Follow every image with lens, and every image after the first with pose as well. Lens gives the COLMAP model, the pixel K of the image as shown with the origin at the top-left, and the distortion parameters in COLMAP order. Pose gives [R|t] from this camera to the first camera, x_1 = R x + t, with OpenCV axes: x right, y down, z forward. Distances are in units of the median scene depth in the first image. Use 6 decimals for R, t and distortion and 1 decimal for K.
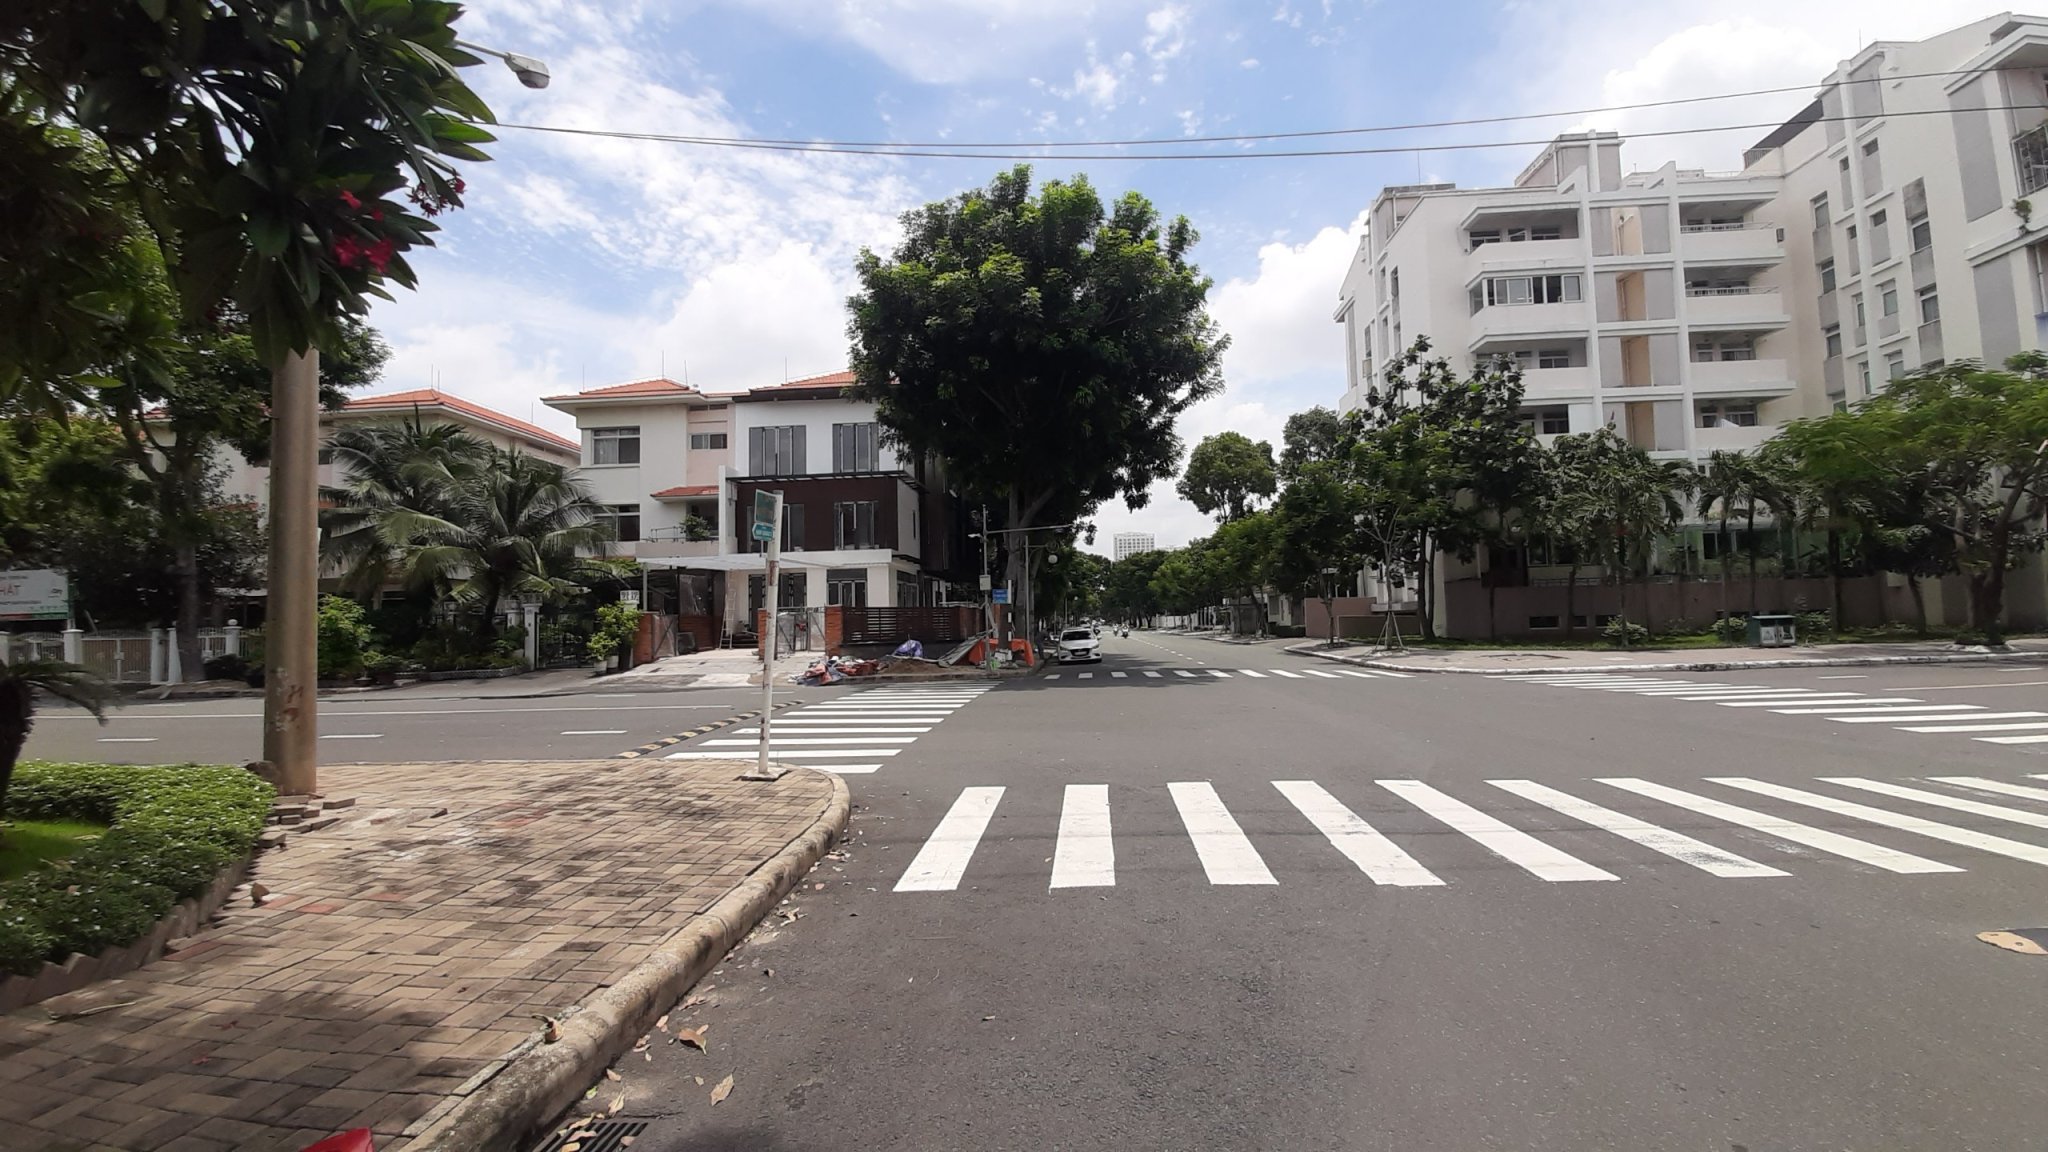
lens RADIAL K [[791.4, 0, 1057.5], [0, 791.4, 565.3], [0, 0, 1]] dist [-0.035276, -0.000070]
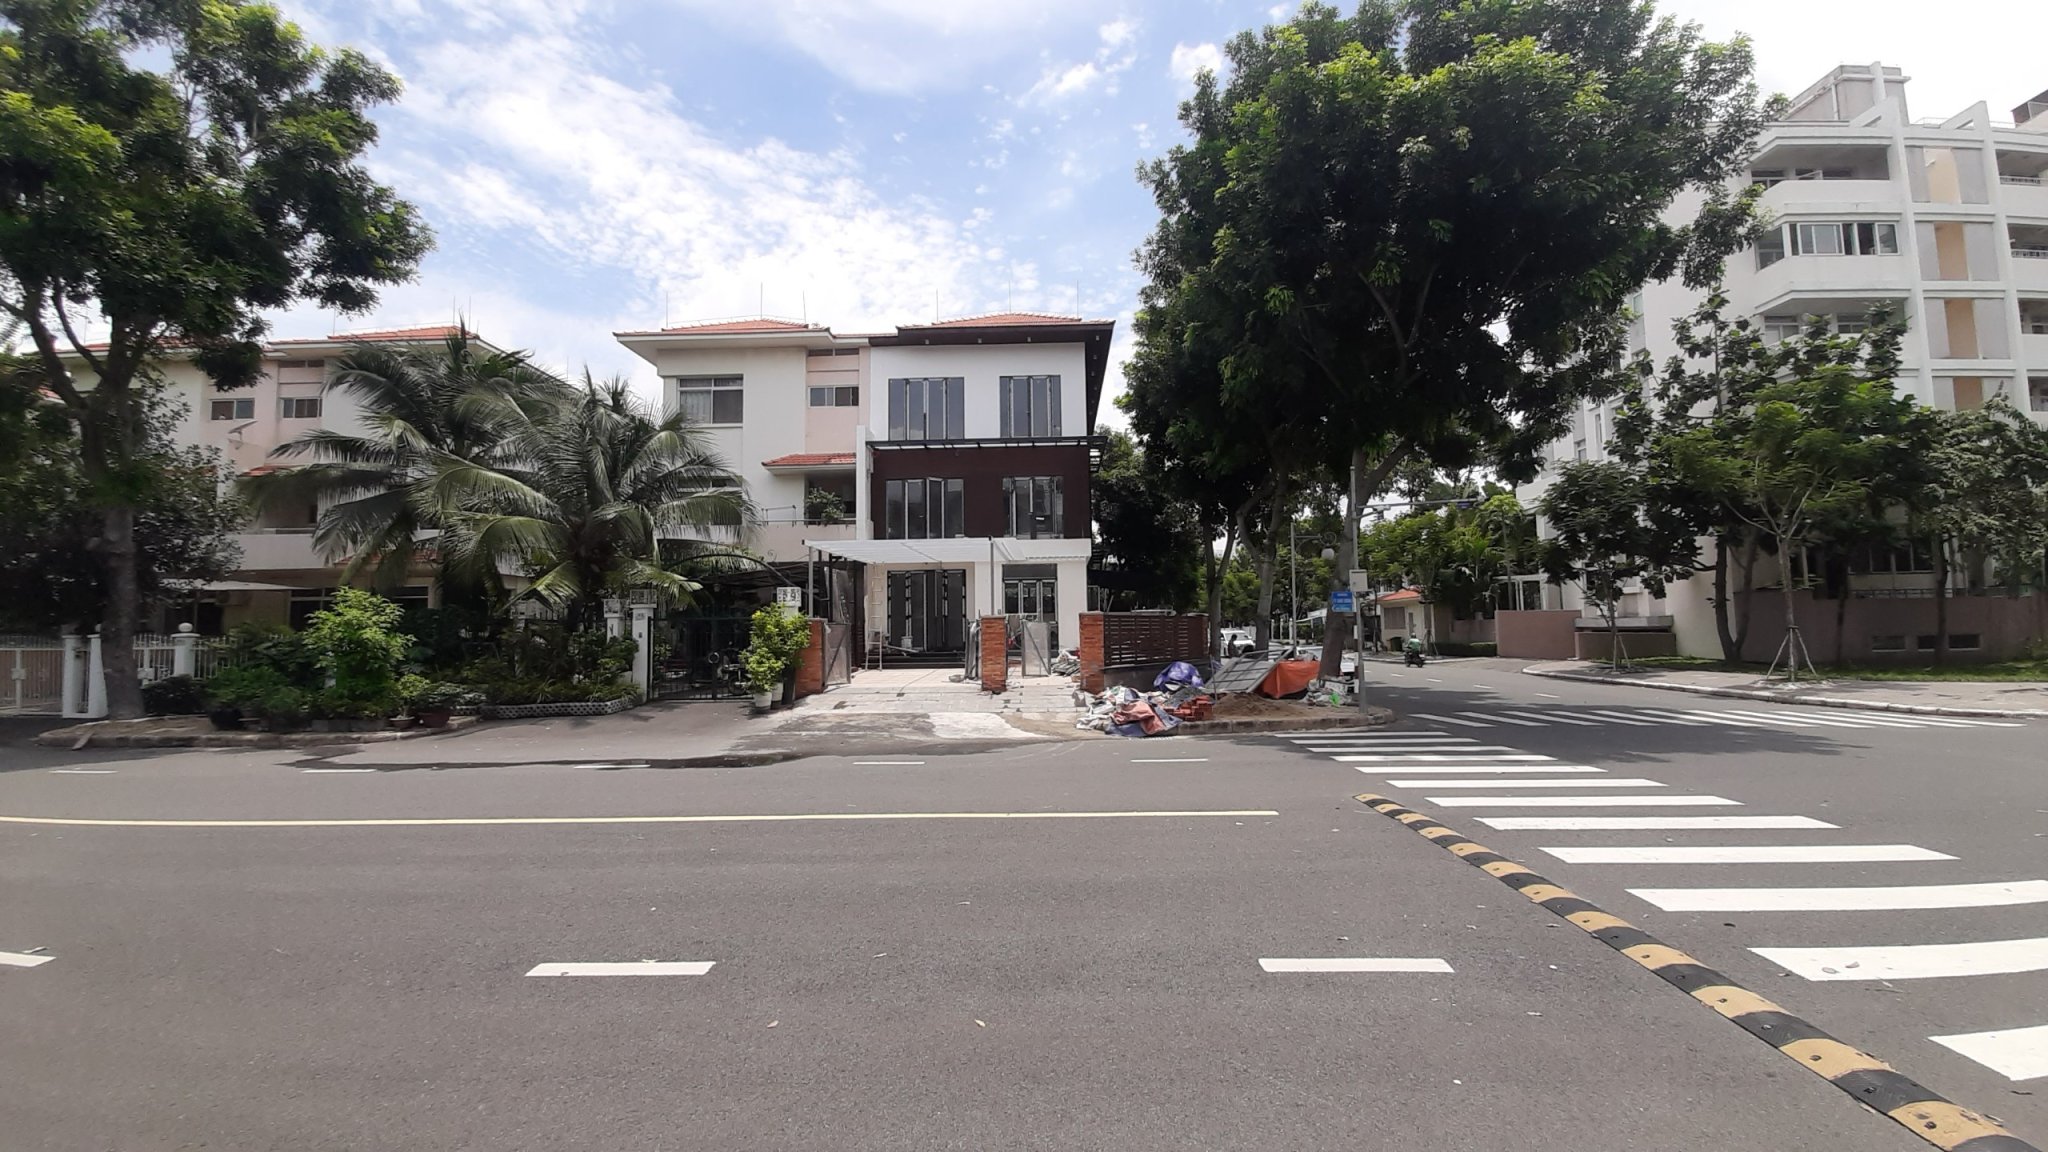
lens RADIAL K [[795.0, 0, 1024.0], [0, 795.0, 576.0], [0, 0, 1]] dist [-0.017959, -0.007977]
pose [[0.999540, 0.012813, 0.027491, -0.279023], [-0.012693, 0.999909, -0.004542, 0.017524], [-0.027546, 0.004191, 0.999612, 0.226829]]
